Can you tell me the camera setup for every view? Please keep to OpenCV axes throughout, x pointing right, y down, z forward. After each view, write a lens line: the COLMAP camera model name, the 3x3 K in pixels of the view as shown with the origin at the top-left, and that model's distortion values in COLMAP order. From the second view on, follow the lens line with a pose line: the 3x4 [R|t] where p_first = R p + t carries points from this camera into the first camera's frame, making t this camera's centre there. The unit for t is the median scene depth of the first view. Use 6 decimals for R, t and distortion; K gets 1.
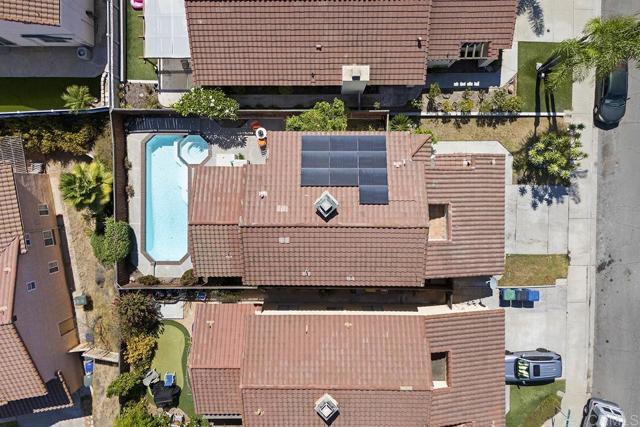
lens RADIAL K [[463.3, 0, 319.6], [0, 463.3, 199.4], [0, 0, 1]] dist [0.025212, -0.010741]
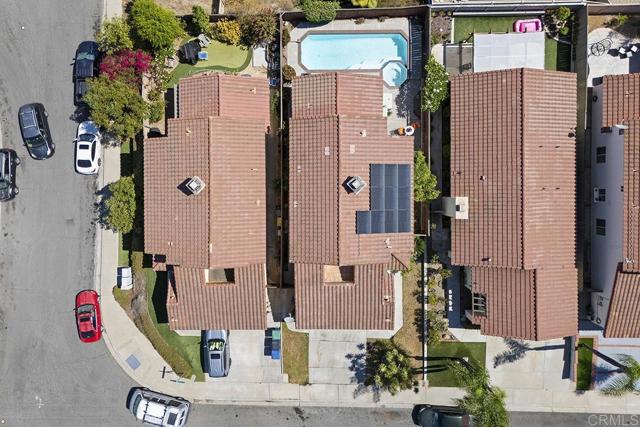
lens RADIAL K [[480.8, 0, 295.3], [0, 480.8, 190.4], [0, 0, 1]] dist [0.026993, -0.013037]
pose [[0.005184, 0.999827, 0.017874, 0.005862], [-0.999687, 0.004744, 0.024548, 0.125517], [0.024459, -0.017995, 0.999539, -0.264479]]
